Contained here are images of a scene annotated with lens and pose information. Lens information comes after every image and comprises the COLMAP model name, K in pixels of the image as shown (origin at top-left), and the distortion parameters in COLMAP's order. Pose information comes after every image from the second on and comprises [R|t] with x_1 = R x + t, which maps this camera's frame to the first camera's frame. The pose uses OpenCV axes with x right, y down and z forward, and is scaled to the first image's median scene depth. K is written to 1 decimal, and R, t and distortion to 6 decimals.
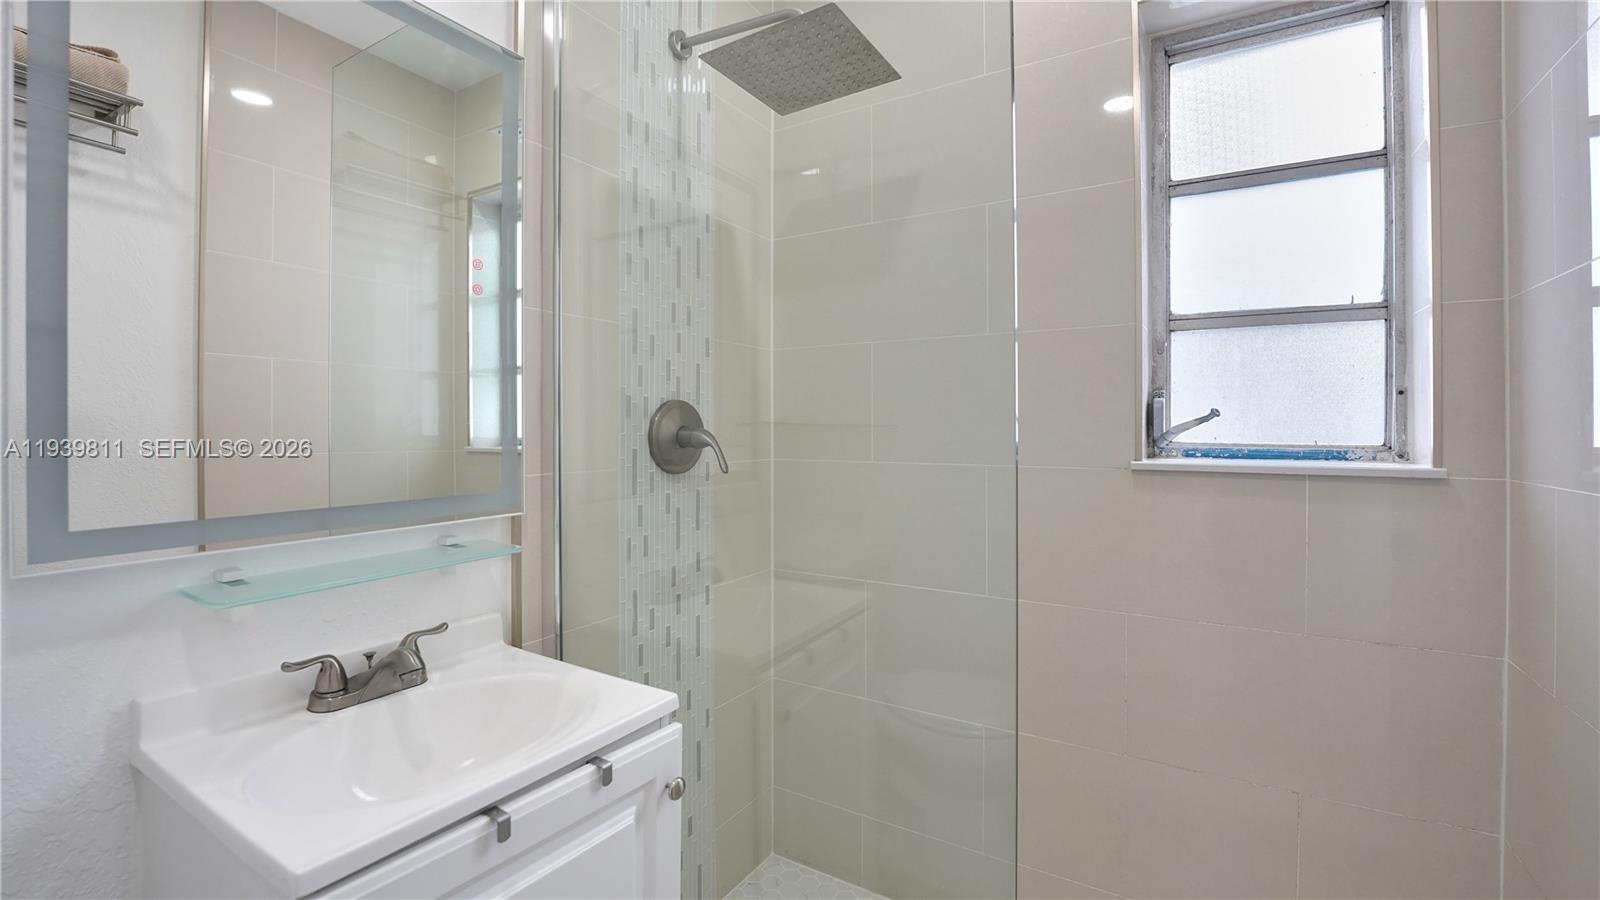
lens RADIAL K [[669.6, 0, 802.8], [0, 669.6, 439.9], [0, 0, 1]] dist [-0.022674, 0.000107]
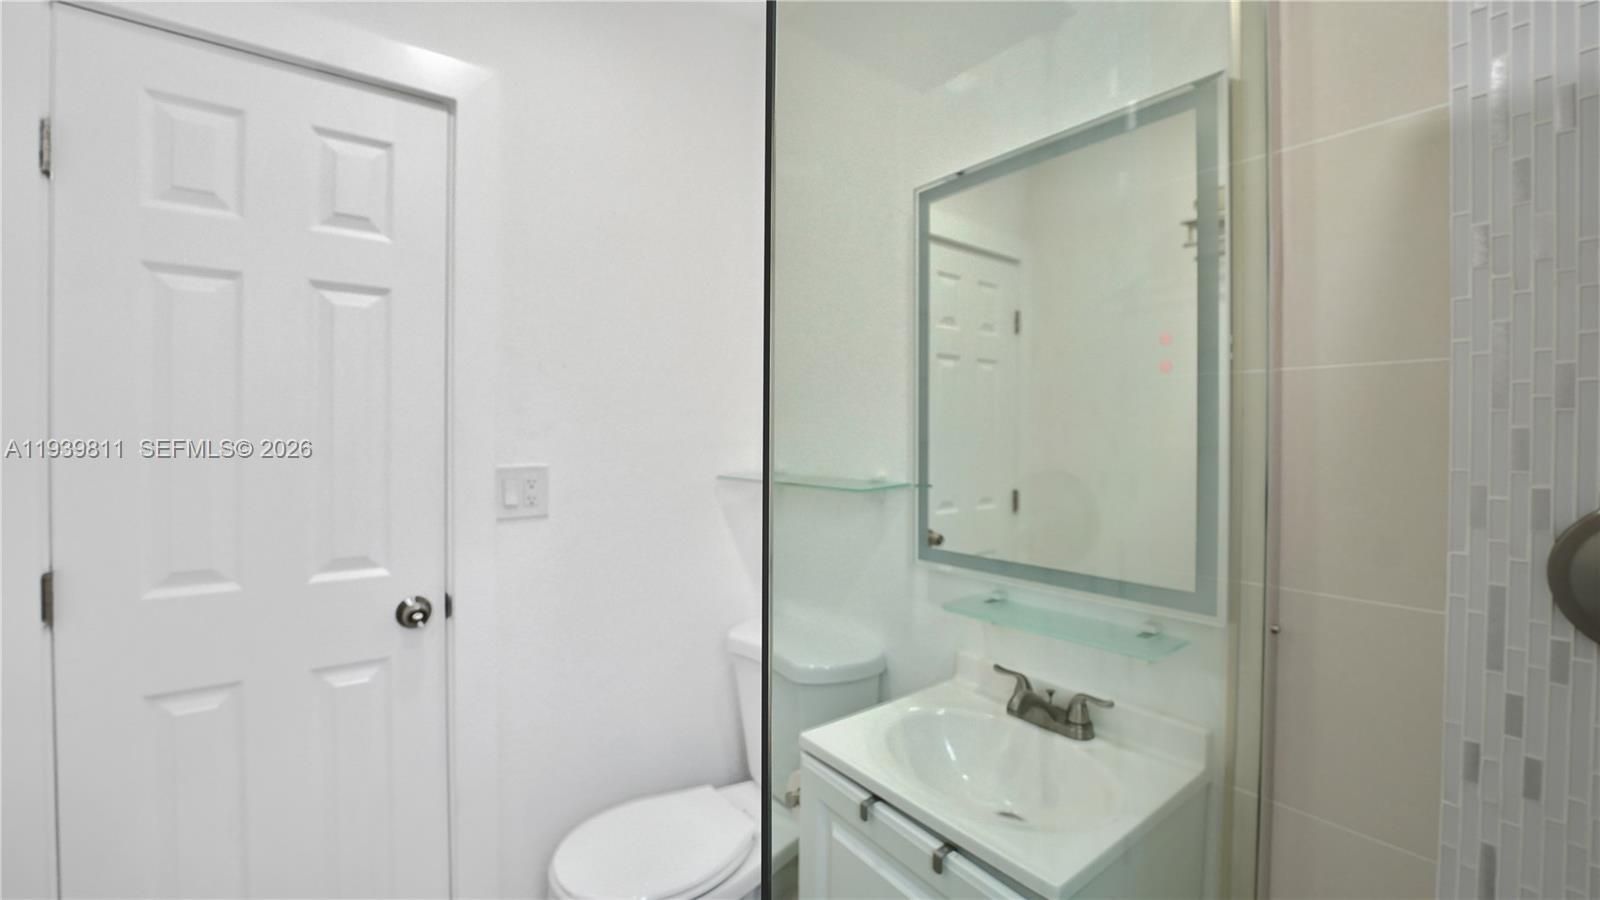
lens RADIAL K [[669.6, 0, 802.8], [0, 669.6, 437.5], [0, 0, 1]] dist [-0.022674, 0.000107]
pose [[-0.347418, 0.017063, -0.937555, 0.637881], [-0.009775, 0.999714, 0.021816, -0.165122], [0.937659, 0.016744, -0.347152, 0.973502]]
